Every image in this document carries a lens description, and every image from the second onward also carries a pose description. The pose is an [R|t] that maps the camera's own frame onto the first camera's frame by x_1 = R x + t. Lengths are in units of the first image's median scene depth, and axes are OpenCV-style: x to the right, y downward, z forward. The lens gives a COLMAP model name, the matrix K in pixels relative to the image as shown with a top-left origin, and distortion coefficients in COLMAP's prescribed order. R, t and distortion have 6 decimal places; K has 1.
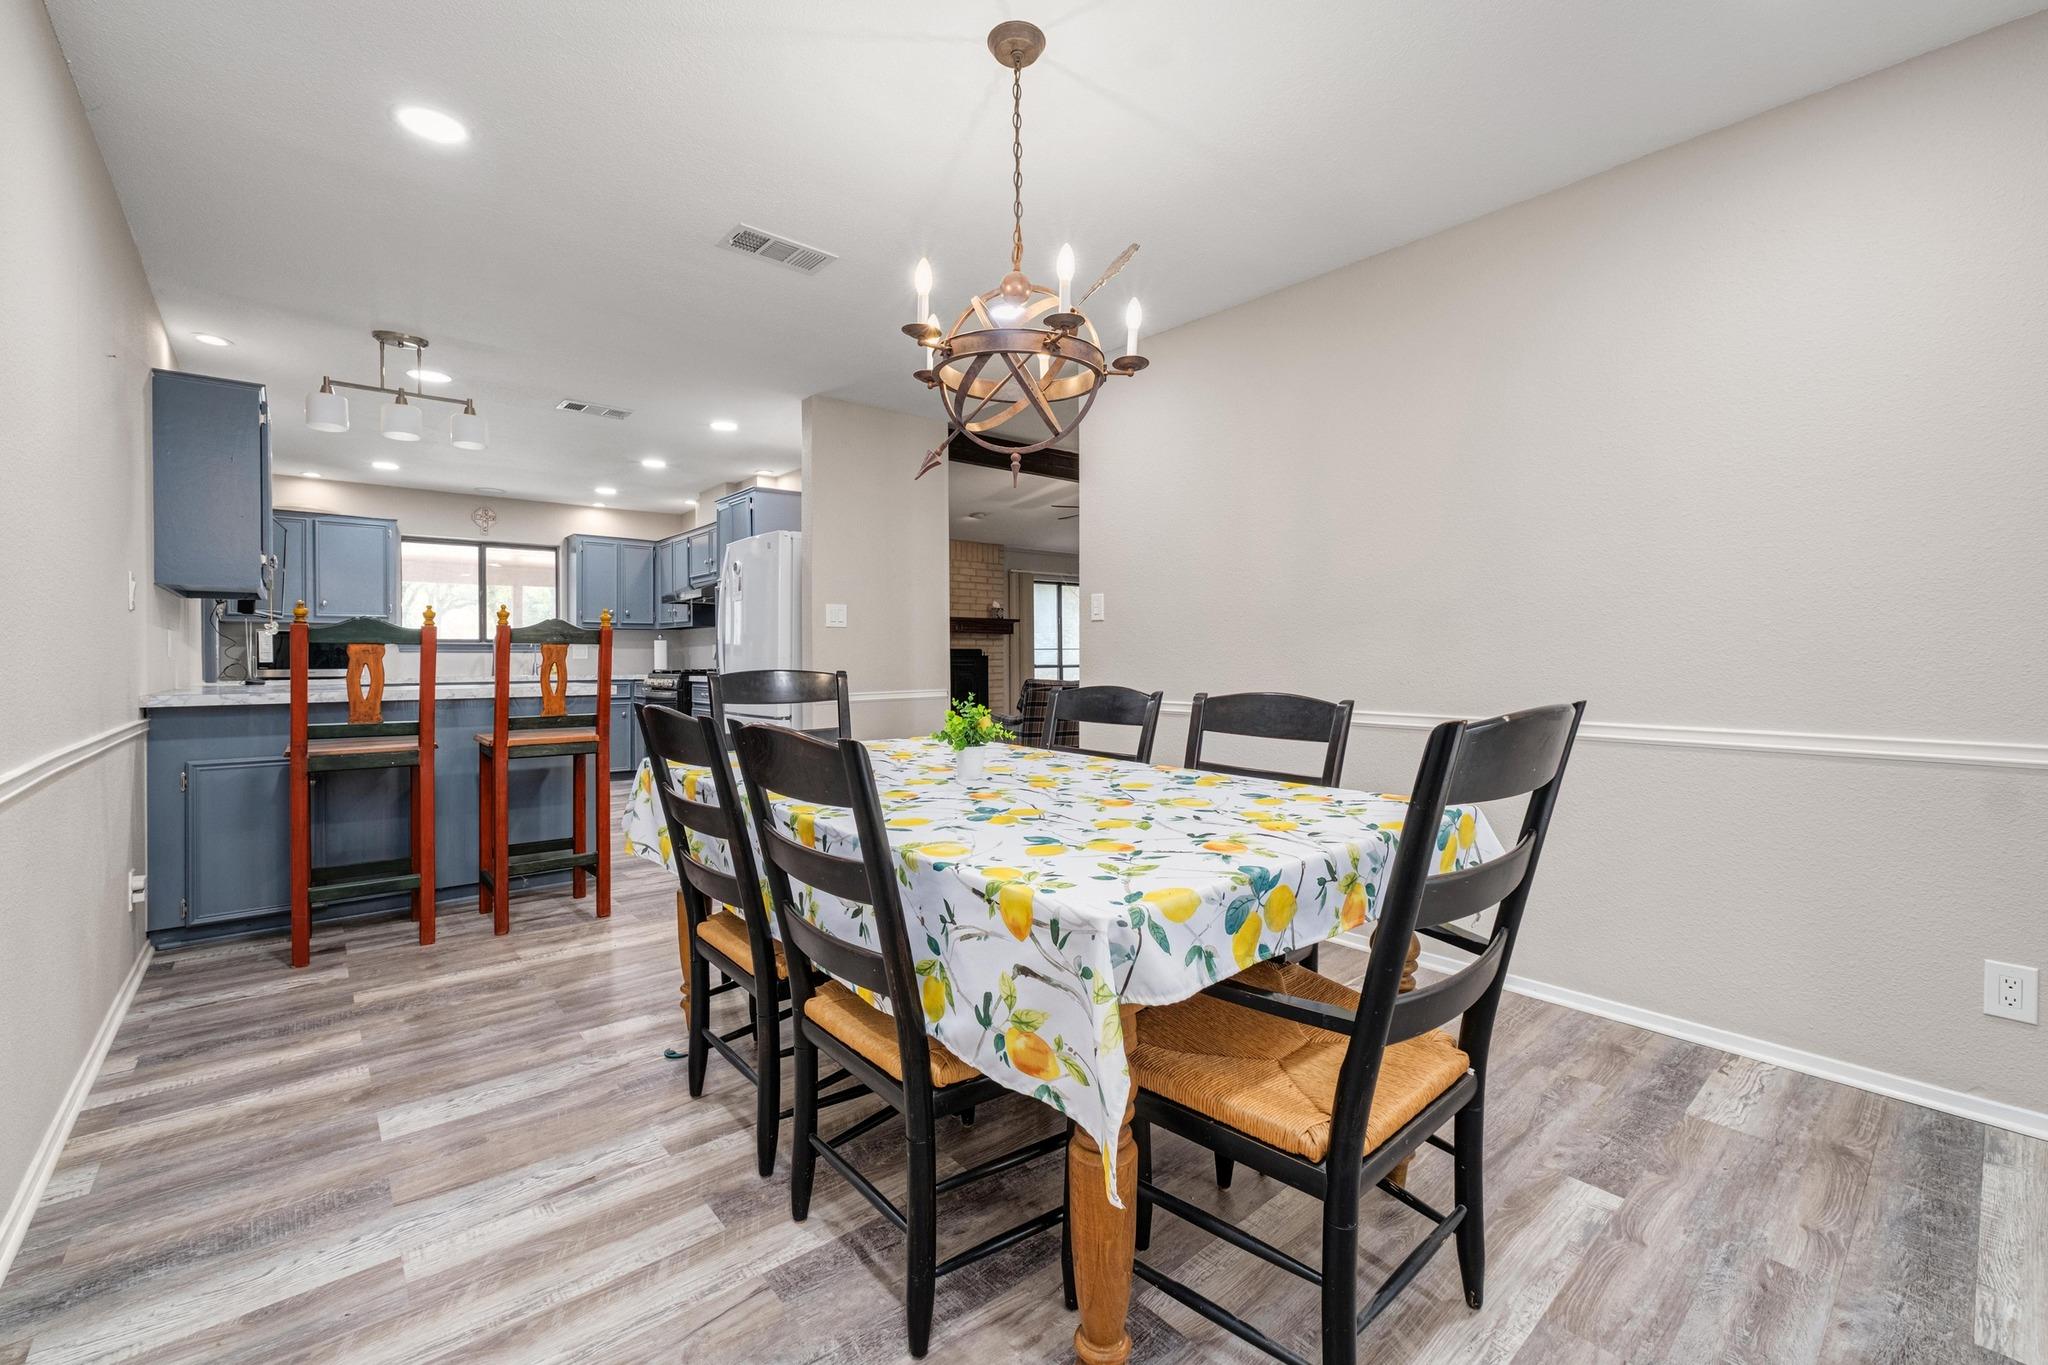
lens RADIAL K [[861.9, 0, 1023.6], [0, 861.9, 666.1], [0, 0, 1]] dist [-0.000728, 0.000754]
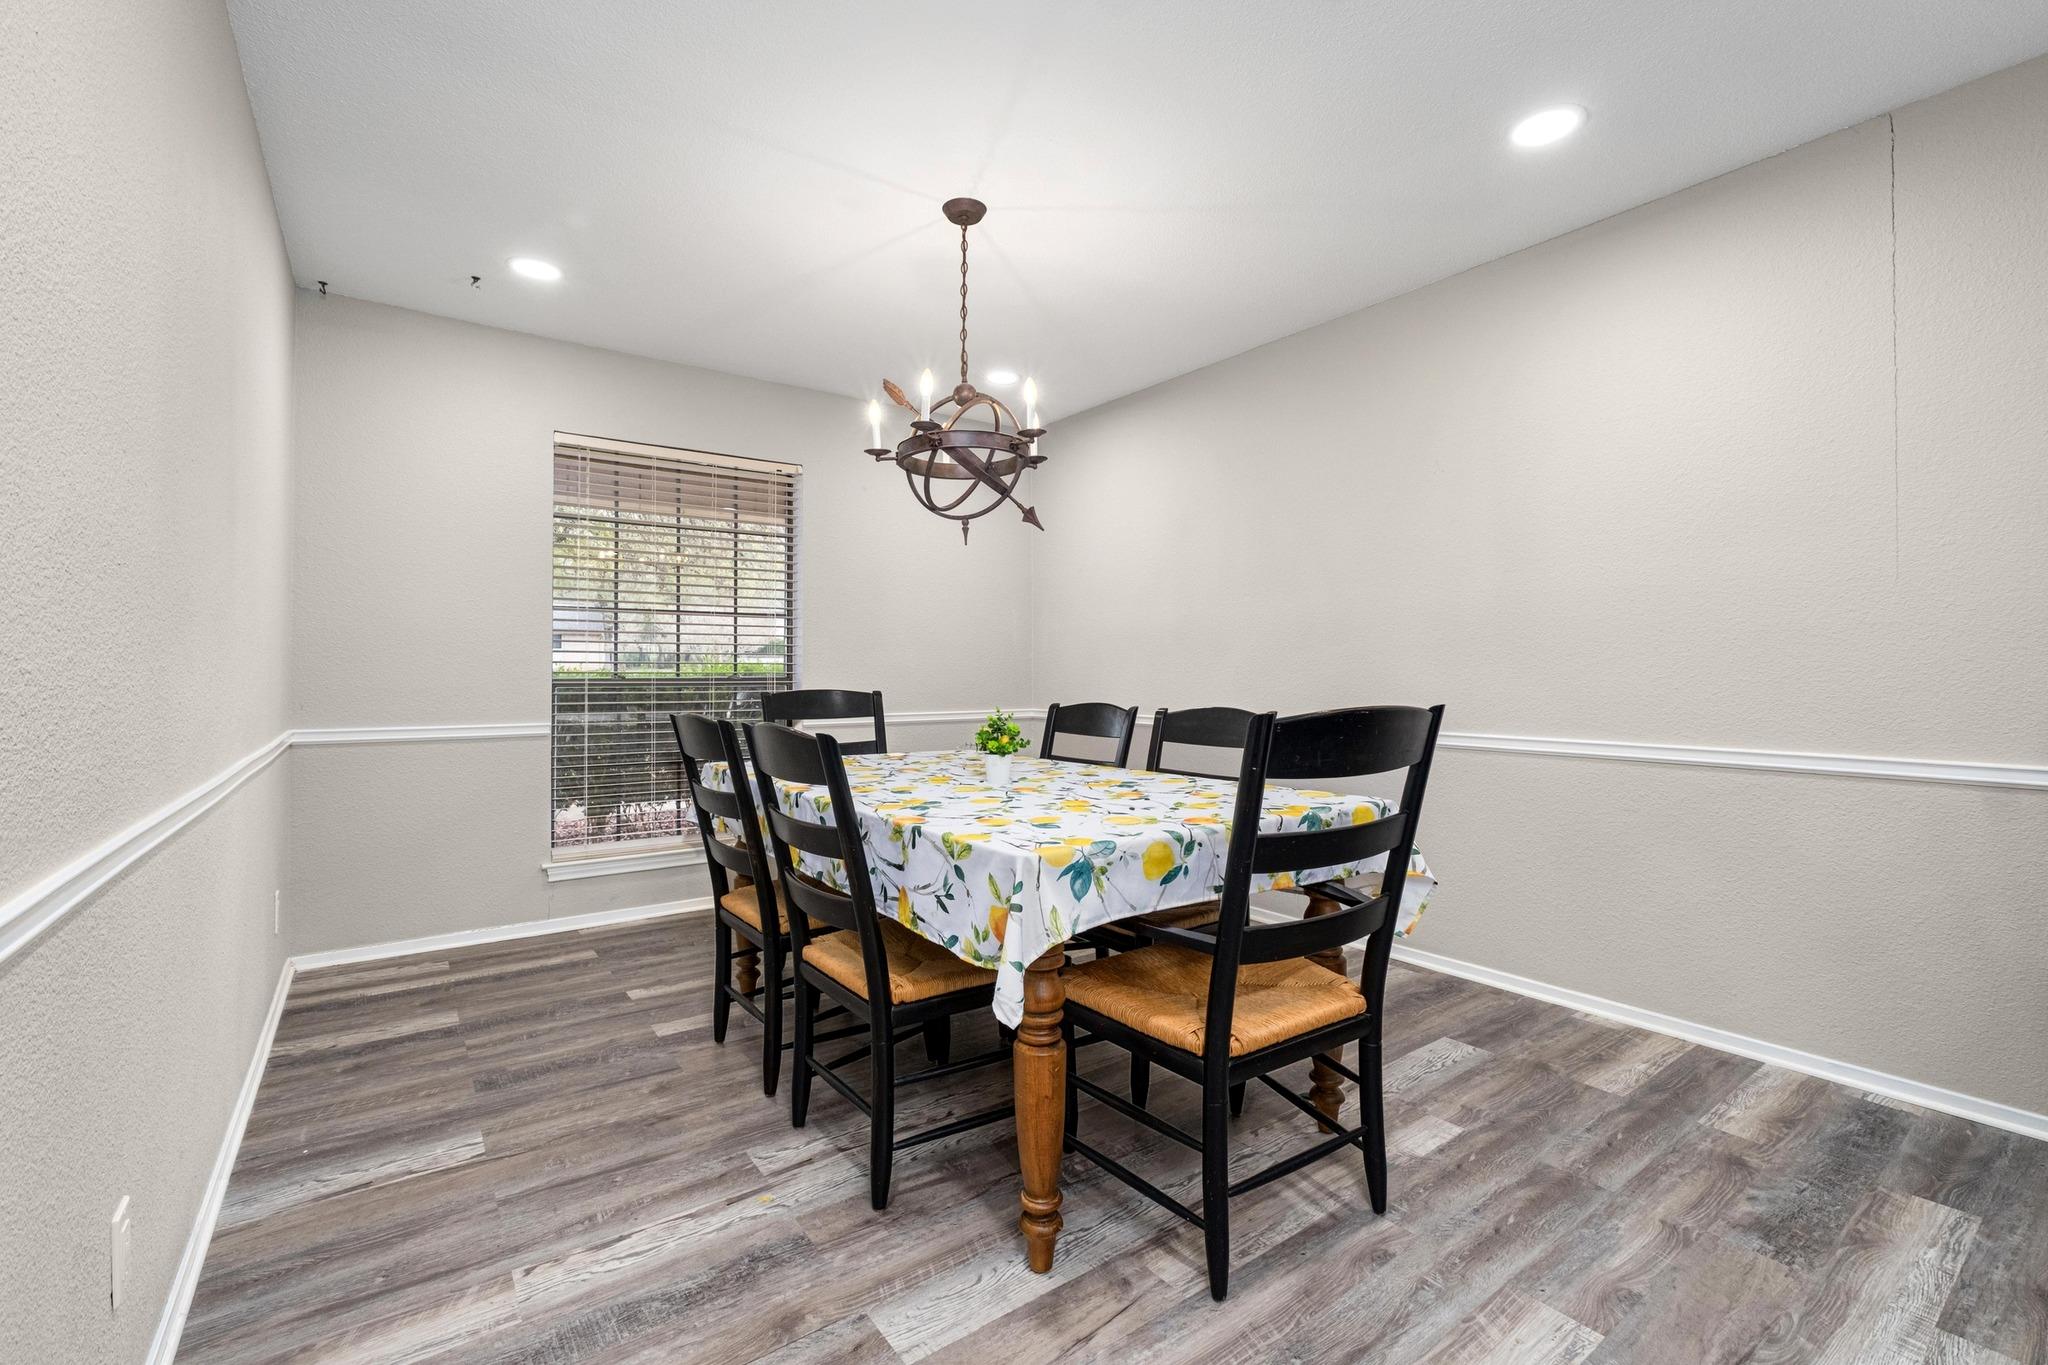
lens RADIAL K [[889.8, 0, 1022.4], [0, 889.8, 672.0], [0, 0, 1]] dist [-0.002371, -0.000051]
pose [[-0.996094, 0.004255, 0.088197, -0.192068], [0.005653, 0.999862, 0.015612, -0.030495], [-0.088118, 0.016050, -0.995981, 2.107132]]
